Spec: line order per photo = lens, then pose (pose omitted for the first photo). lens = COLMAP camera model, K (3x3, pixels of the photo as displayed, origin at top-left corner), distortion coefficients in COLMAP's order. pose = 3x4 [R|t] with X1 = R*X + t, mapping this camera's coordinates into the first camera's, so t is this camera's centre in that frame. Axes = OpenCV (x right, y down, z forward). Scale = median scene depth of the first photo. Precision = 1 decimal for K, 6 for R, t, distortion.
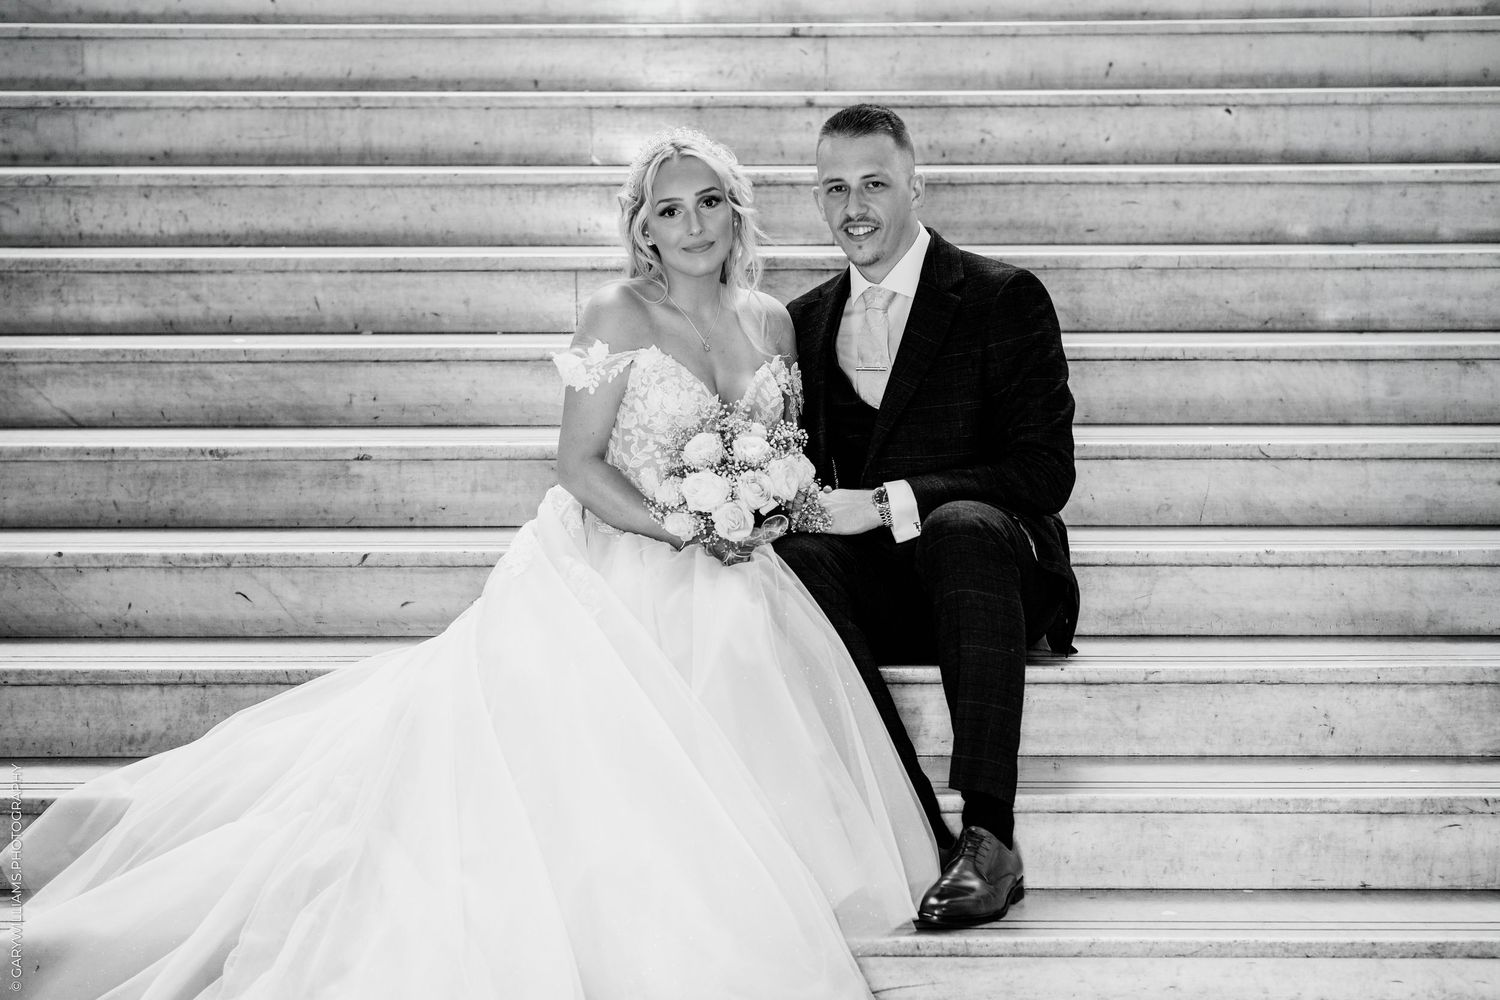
lens RADIAL K [[3685.0, 0, 750.0], [0, 3685.0, 500.0], [0, 0, 1]] dist [0.061844, -0.305553]
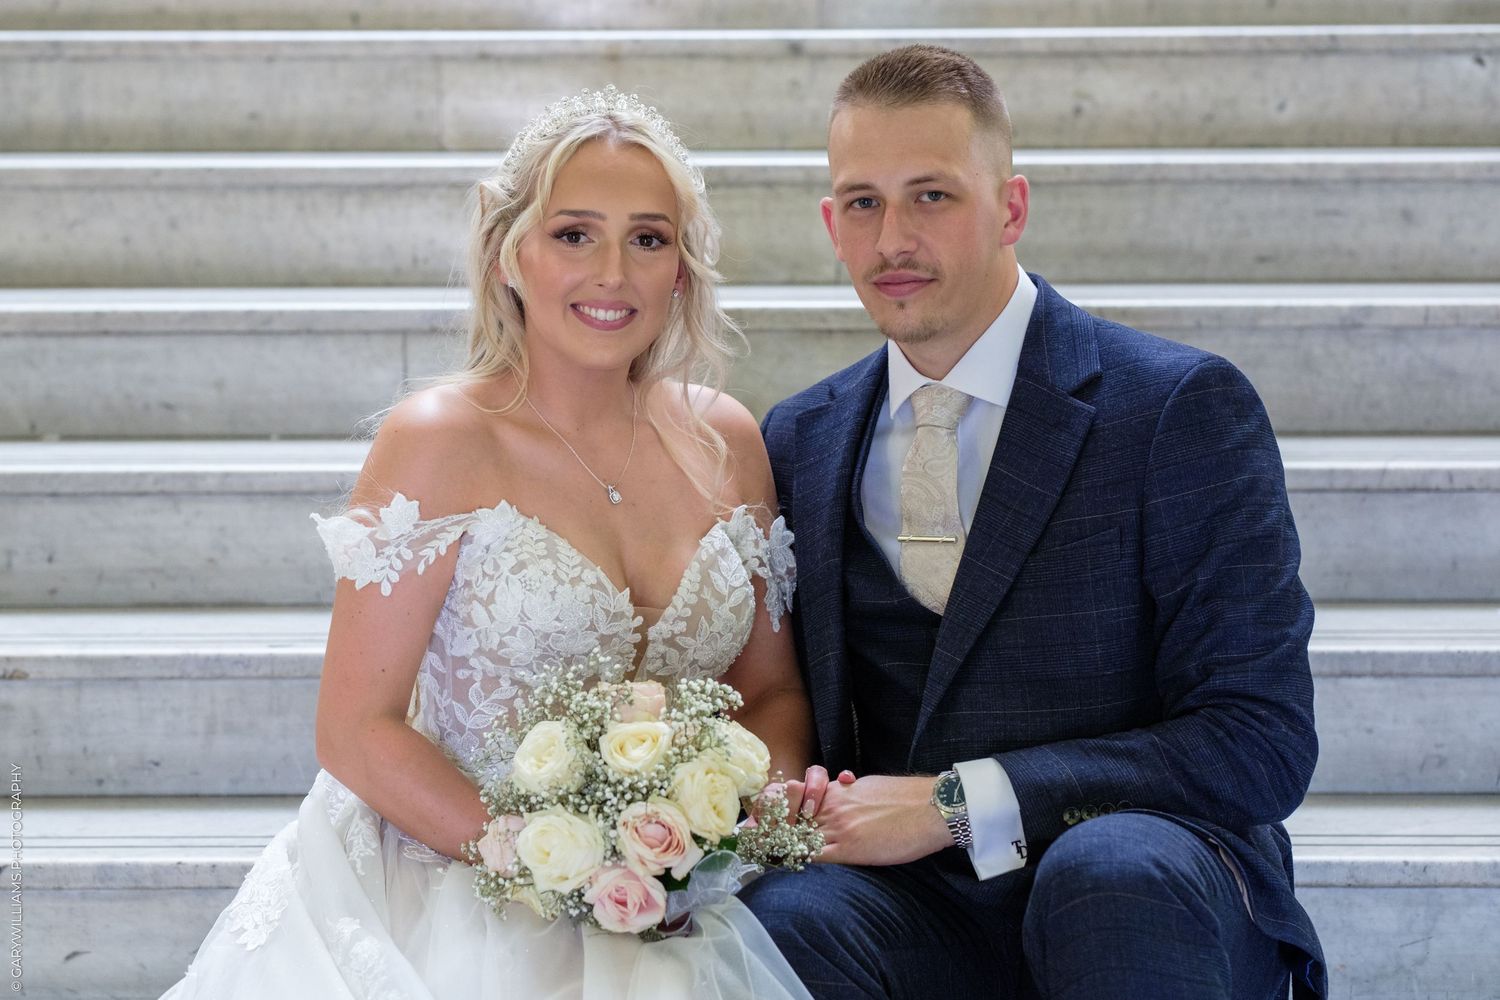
lens RADIAL K [[3685.0, 0, 750.0], [0, 3685.0, 500.0], [0, 0, 1]] dist [0.061844, -0.305553]
pose [[0.999913, -0.003388, 0.012754, 0.000690], [0.003270, 0.999952, 0.009273, -0.040995], [-0.012784, -0.009231, 0.999876, 0.411476]]
